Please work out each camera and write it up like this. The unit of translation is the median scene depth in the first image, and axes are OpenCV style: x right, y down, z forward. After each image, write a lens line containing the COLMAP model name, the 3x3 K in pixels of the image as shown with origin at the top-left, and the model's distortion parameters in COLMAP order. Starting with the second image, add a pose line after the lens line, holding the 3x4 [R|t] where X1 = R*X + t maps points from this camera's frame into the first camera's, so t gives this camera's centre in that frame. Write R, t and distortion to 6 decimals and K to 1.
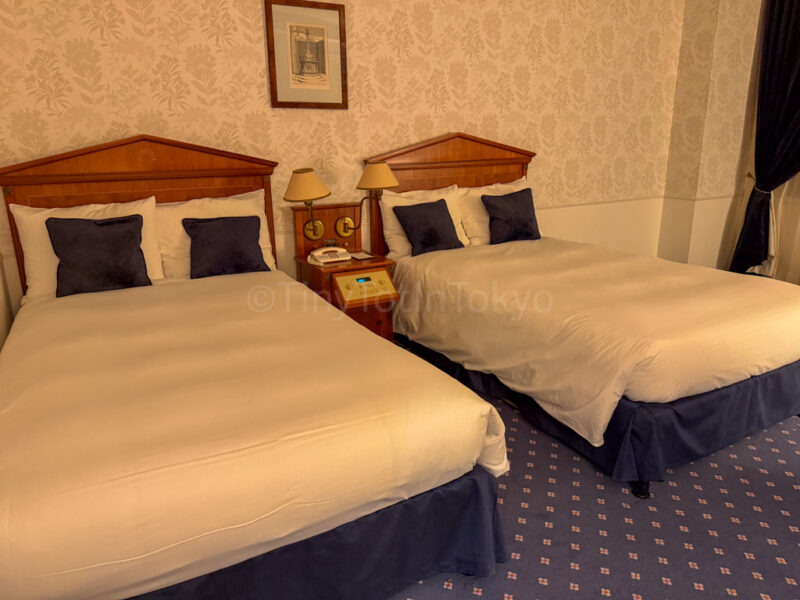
lens RADIAL K [[567.6, 0, 399.4], [0, 567.6, 295.8], [0, 0, 1]] dist [-0.005788, 0.000095]
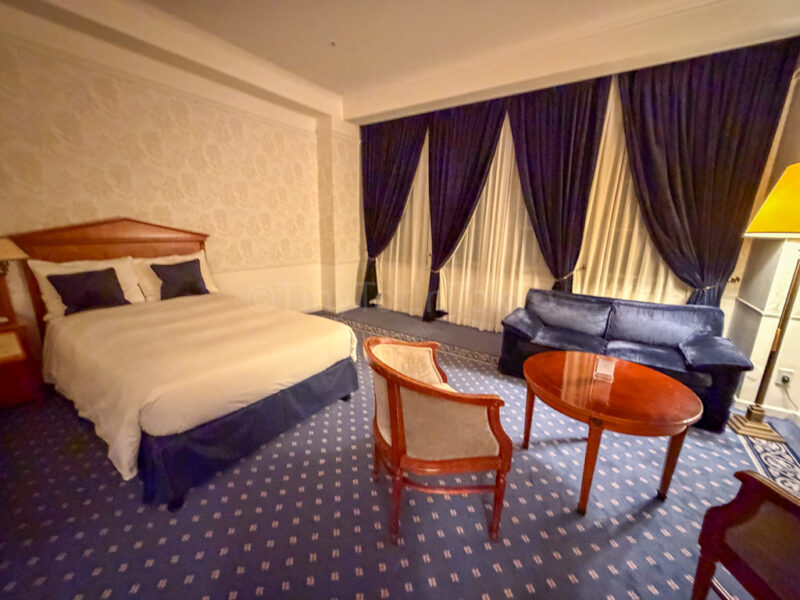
lens RADIAL K [[310.9, 0, 404.1], [0, 310.9, 299.7], [0, 0, 1]] dist [0.005771, -0.000310]
pose [[0.894608, -0.064737, 0.442138, 0.344506], [0.083119, 0.996290, -0.022307, -0.027234], [-0.439053, 0.056706, 0.896670, 0.078762]]
